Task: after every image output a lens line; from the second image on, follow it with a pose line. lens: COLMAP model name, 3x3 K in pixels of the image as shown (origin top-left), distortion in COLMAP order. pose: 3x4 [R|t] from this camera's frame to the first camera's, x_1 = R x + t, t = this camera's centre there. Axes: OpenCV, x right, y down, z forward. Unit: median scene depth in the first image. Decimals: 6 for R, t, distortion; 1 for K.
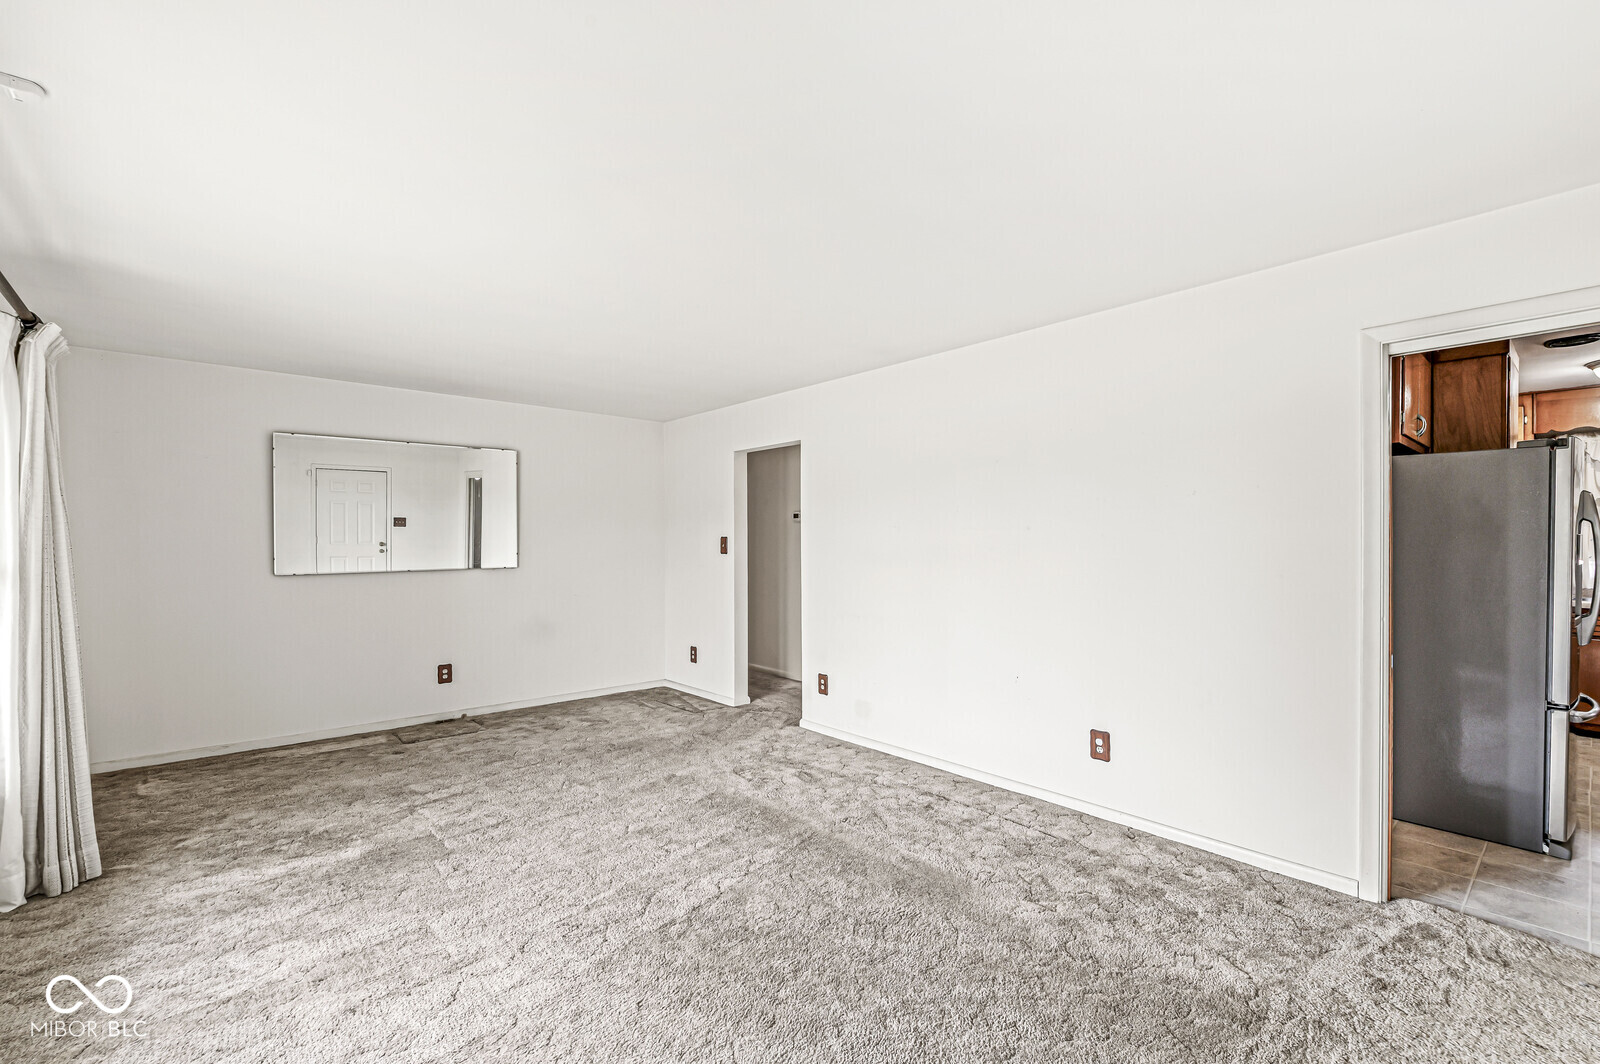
lens RADIAL K [[693.6, 0, 796.8], [0, 693.6, 522.8], [0, 0, 1]] dist [-0.002211, -0.001028]
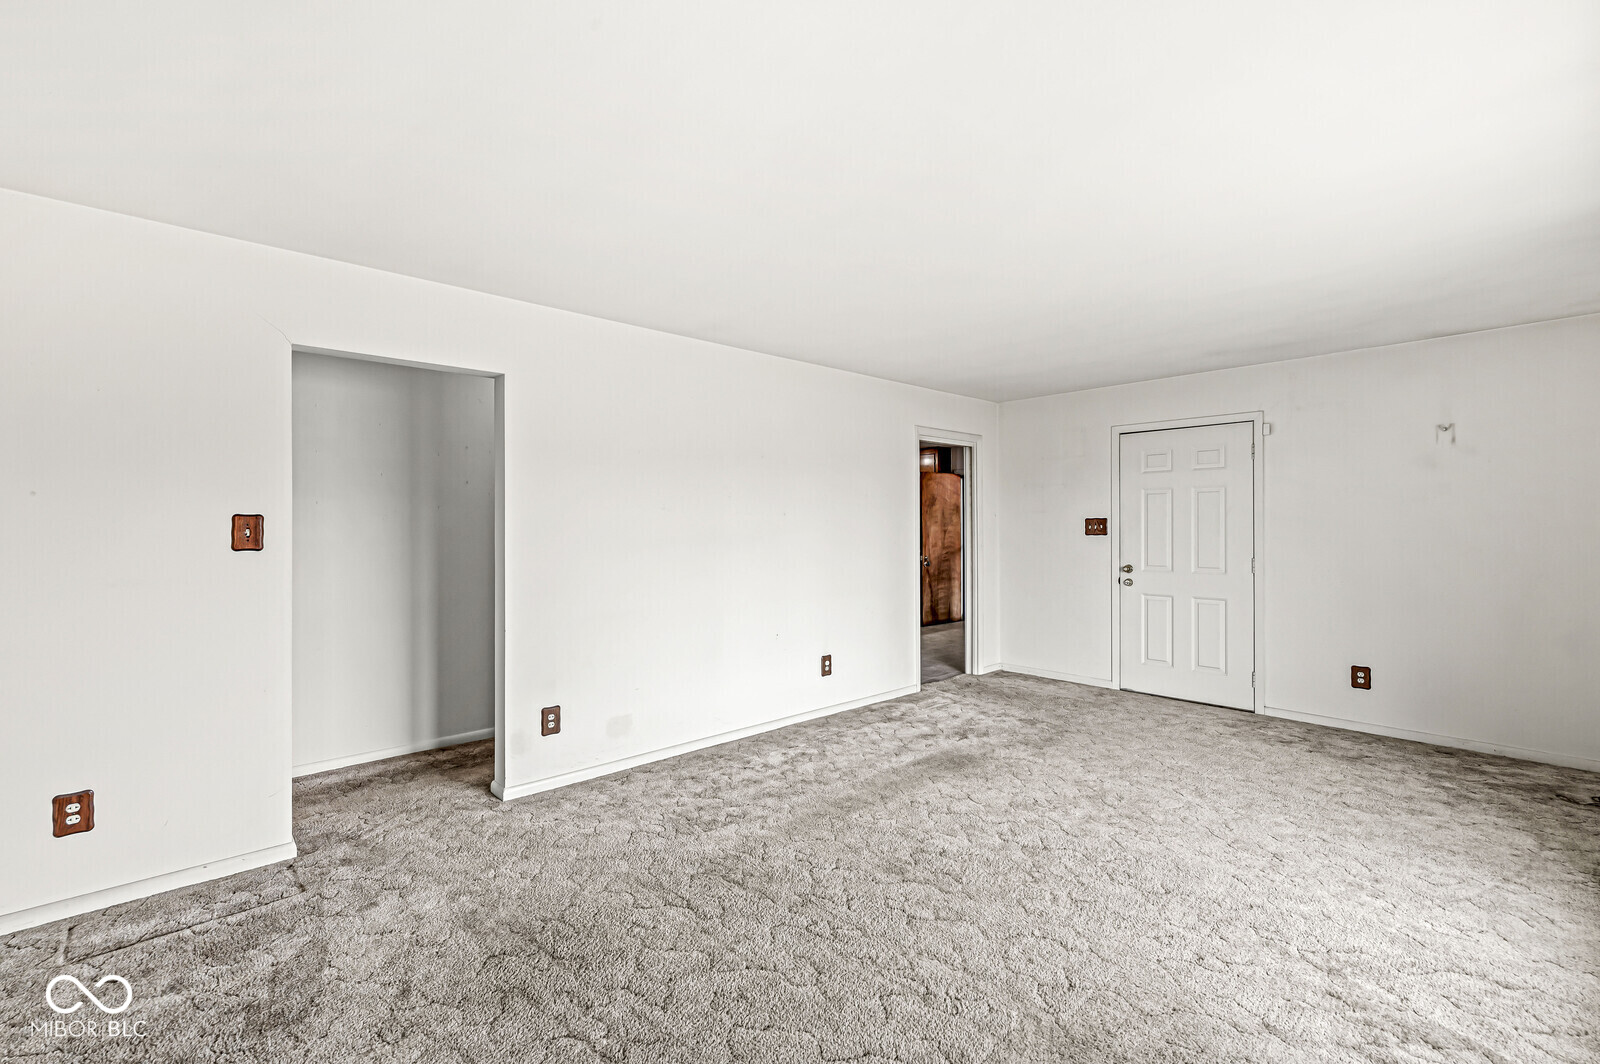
lens RADIAL K [[693.6, 0, 796.8], [0, 693.6, 522.8], [0, 0, 1]] dist [-0.002211, -0.001028]
pose [[-0.011968, -0.005781, 0.999912, -0.689249], [-0.027369, 0.999611, 0.005452, 0.015878], [-0.999554, -0.027301, -0.012122, 0.761739]]
